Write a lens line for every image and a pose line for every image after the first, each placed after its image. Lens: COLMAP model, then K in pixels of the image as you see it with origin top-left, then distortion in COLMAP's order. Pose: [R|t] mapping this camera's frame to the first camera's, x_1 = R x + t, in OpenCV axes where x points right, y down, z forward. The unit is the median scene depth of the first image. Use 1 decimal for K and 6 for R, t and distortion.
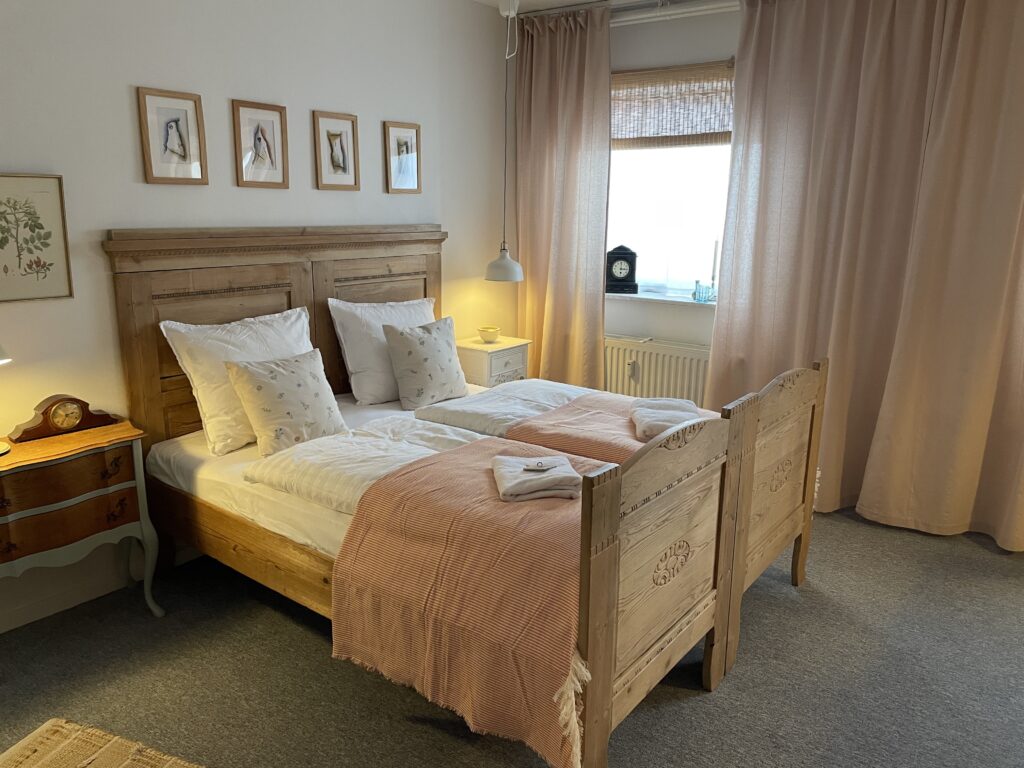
lens RADIAL K [[770.8, 0, 512.0], [0, 770.8, 384.0], [0, 0, 1]] dist [0.086661, -0.115028]
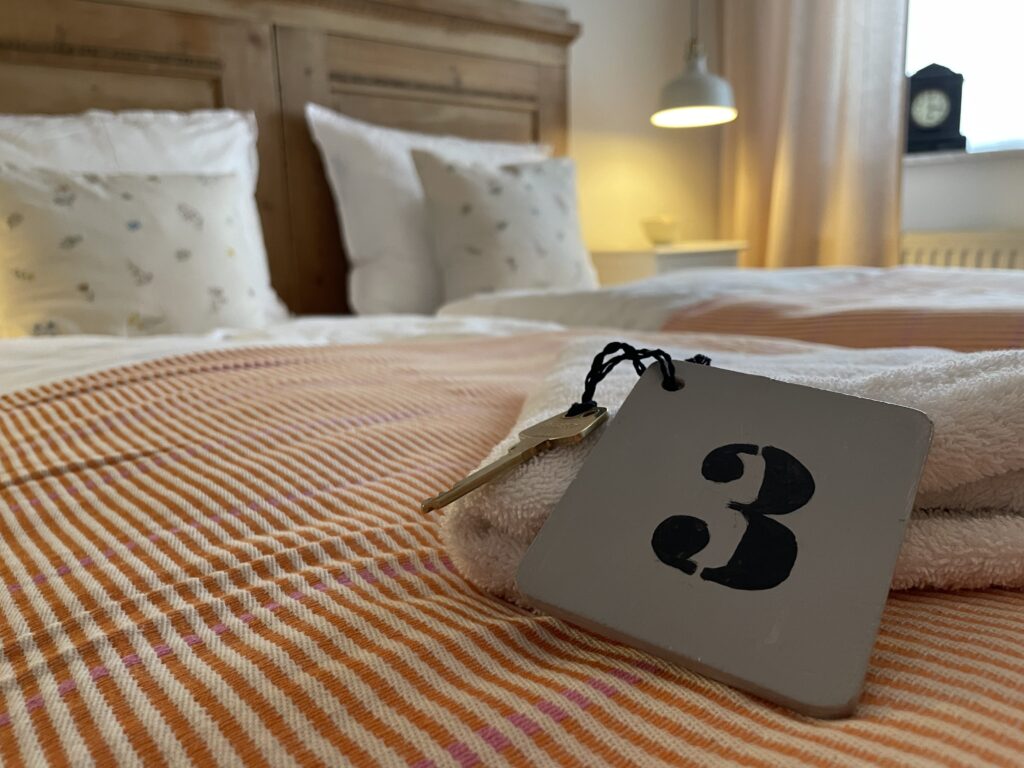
lens RADIAL K [[793.1, 0, 512.0], [0, 793.1, 384.0], [0, 0, 1]] dist [0.093096, -0.118884]
pose [[0.966646, 0.010436, -0.255902, 0.015807], [-0.021875, 0.998882, -0.041896, 0.088703], [0.255179, 0.046097, 0.965794, 0.614414]]
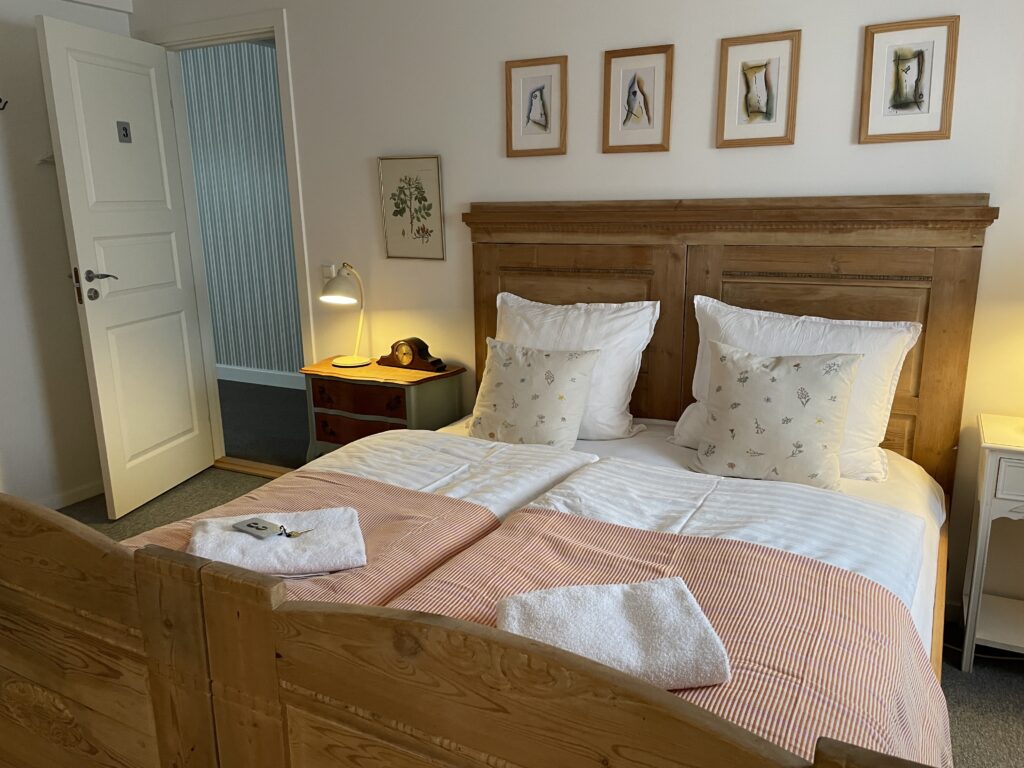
lens RADIAL K [[770.8, 0, 512.0], [0, 770.8, 384.0], [0, 0, 1]] dist [0.086661, -0.115028]
pose [[0.155866, 0.213922, -0.964335, 0.521237], [-0.210843, 0.960973, 0.179098, -0.137281], [0.965013, 0.175408, 0.194887, 0.767325]]
